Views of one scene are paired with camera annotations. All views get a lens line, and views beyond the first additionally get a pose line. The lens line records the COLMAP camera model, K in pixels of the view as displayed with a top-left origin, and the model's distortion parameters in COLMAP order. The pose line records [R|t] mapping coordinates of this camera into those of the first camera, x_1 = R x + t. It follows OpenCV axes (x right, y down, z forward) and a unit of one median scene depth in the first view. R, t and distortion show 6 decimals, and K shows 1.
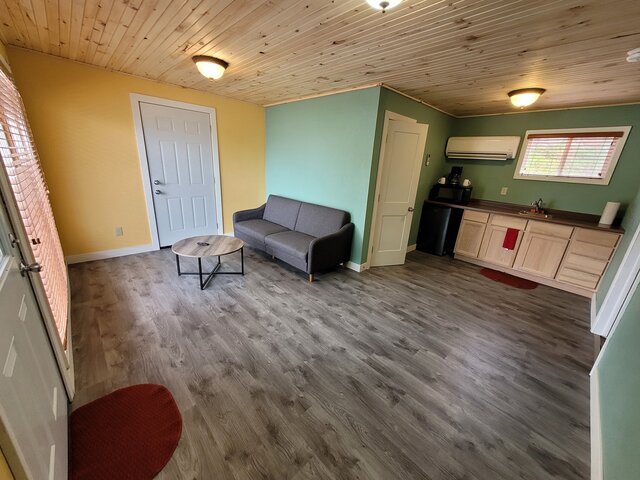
lens RADIAL K [[253.3, 0, 317.3], [0, 253.3, 242.2], [0, 0, 1]] dist [0.003159, 0.000713]
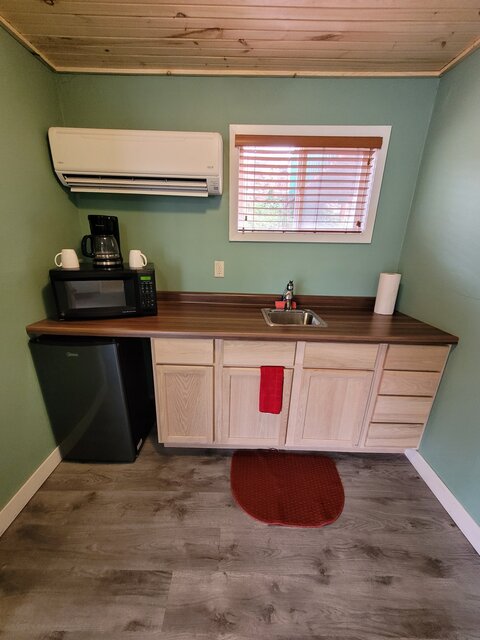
lens RADIAL K [[253.3, 0, 238.6], [0, 253.3, 318.7], [0, 0, 1]] dist [0.003159, 0.000713]
pose [[0.690411, -0.272915, 0.669963, 0.460795], [0.239513, 0.960112, 0.144287, -0.185152], [-0.682618, 0.060848, 0.728238, 0.696976]]
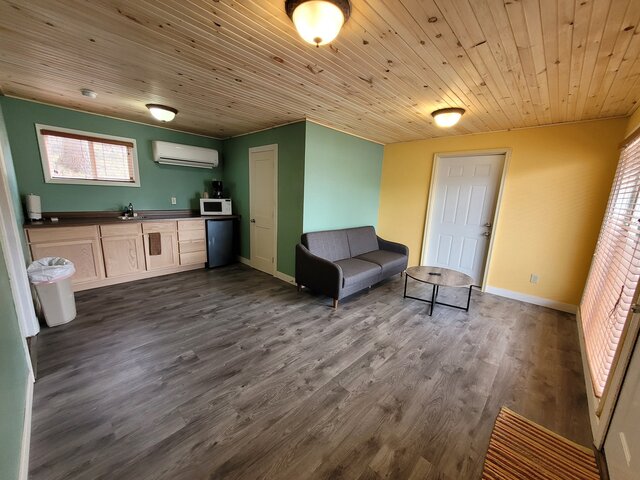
lens RADIAL K [[253.3, 0, 319.6], [0, 253.3, 240.2], [0, 0, 1]] dist [0.003159, 0.000713]
pose [[-0.674339, -0.228921, 0.702042, -0.303415], [0.150741, 0.888036, 0.434361, -0.340006], [-0.722872, 0.398733, -0.564329, 1.009698]]
